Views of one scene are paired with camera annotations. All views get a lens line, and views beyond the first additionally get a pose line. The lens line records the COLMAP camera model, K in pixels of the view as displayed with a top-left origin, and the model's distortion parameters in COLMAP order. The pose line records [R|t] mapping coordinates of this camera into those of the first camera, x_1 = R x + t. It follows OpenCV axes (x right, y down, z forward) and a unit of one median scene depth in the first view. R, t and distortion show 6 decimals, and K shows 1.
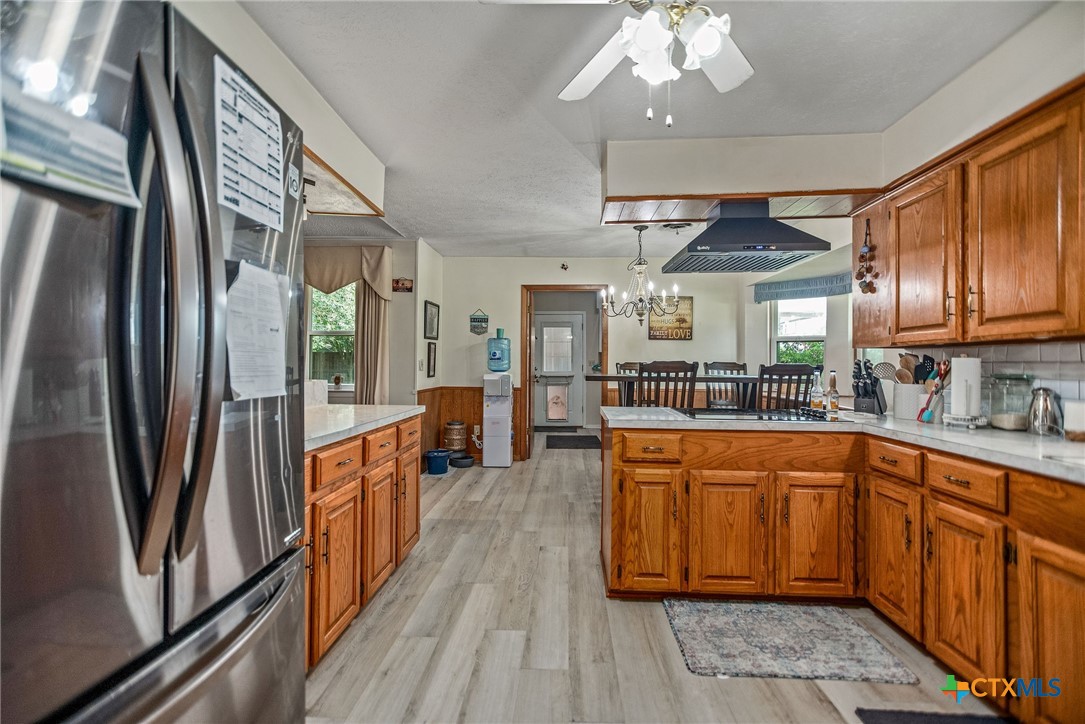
lens RADIAL K [[464.3, 0, 542.5], [0, 464.3, 362.0], [0, 0, 1]] dist [0.000623, 0.000051]
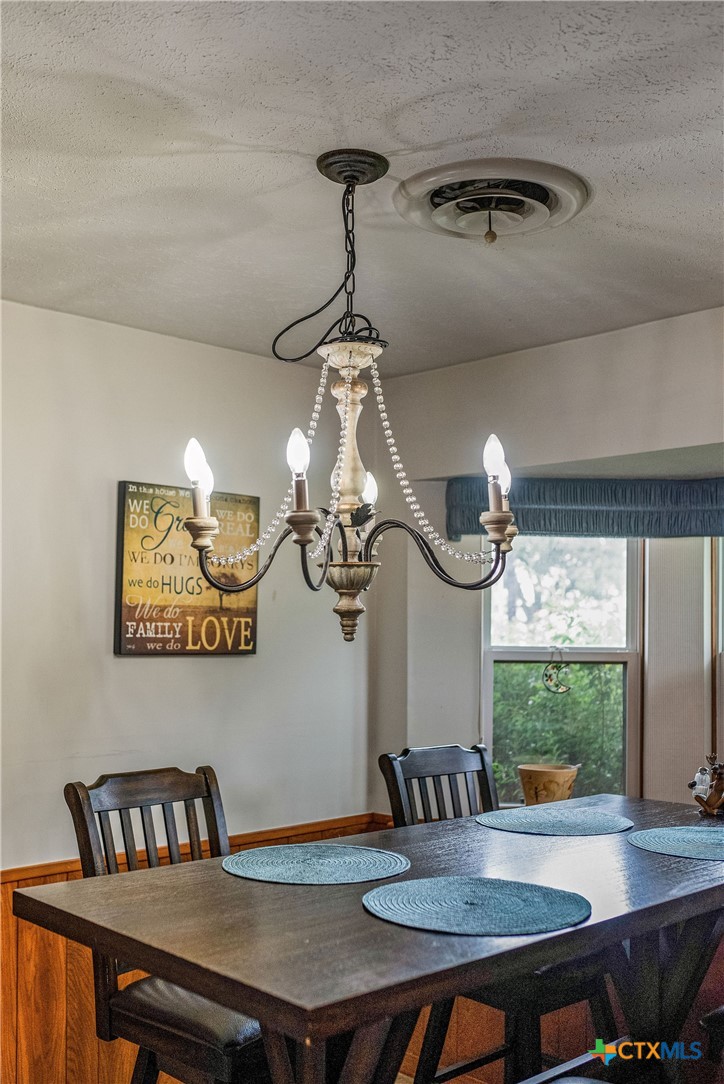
lens RADIAL K [[1110.3, 0, 363.1], [0, 1110.3, 612.2], [0, 0, 1]] dist [-0.031232, -0.005410]
pose [[0.699990, 0.012969, 0.714035, -0.267446], [-0.002522, 0.999874, -0.015688, -0.170602], [-0.714148, 0.009181, 0.699934, 1.350867]]
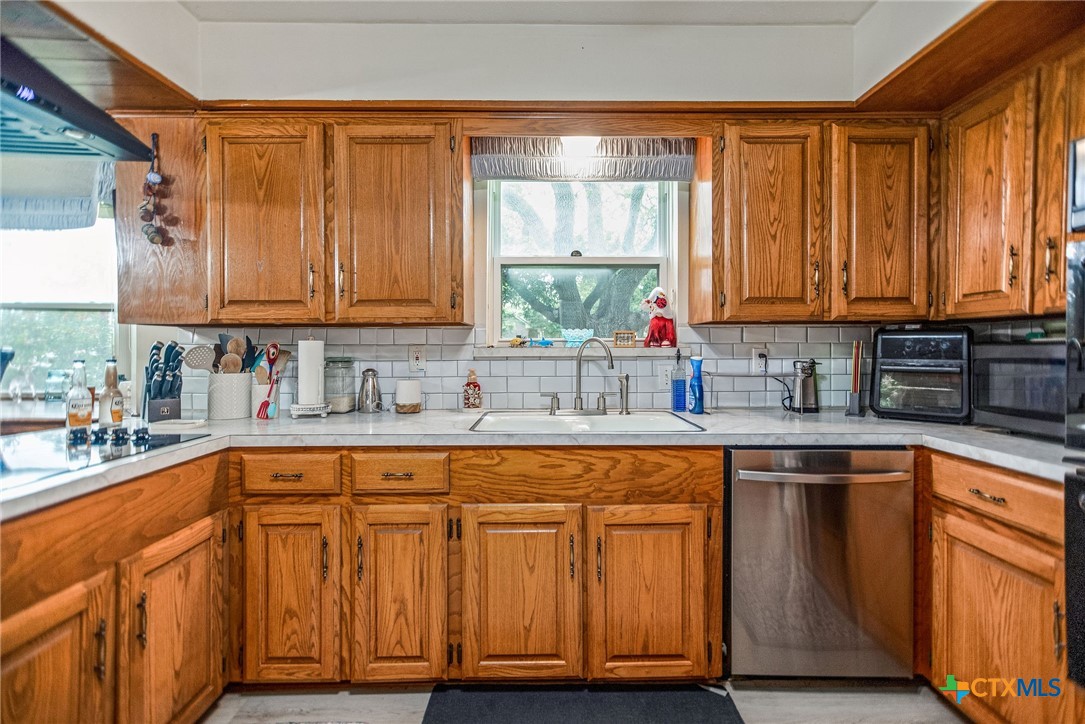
lens RADIAL K [[470.8, 0, 556.7], [0, 470.8, 353.5], [0, 0, 1]] dist [0.000641, 0.000177]
pose [[-0.071135, -0.020707, 0.997252, -0.042878], [-0.001417, 0.999786, 0.020659, -0.003662], [-0.997466, 0.000056, -0.071149, 0.610455]]
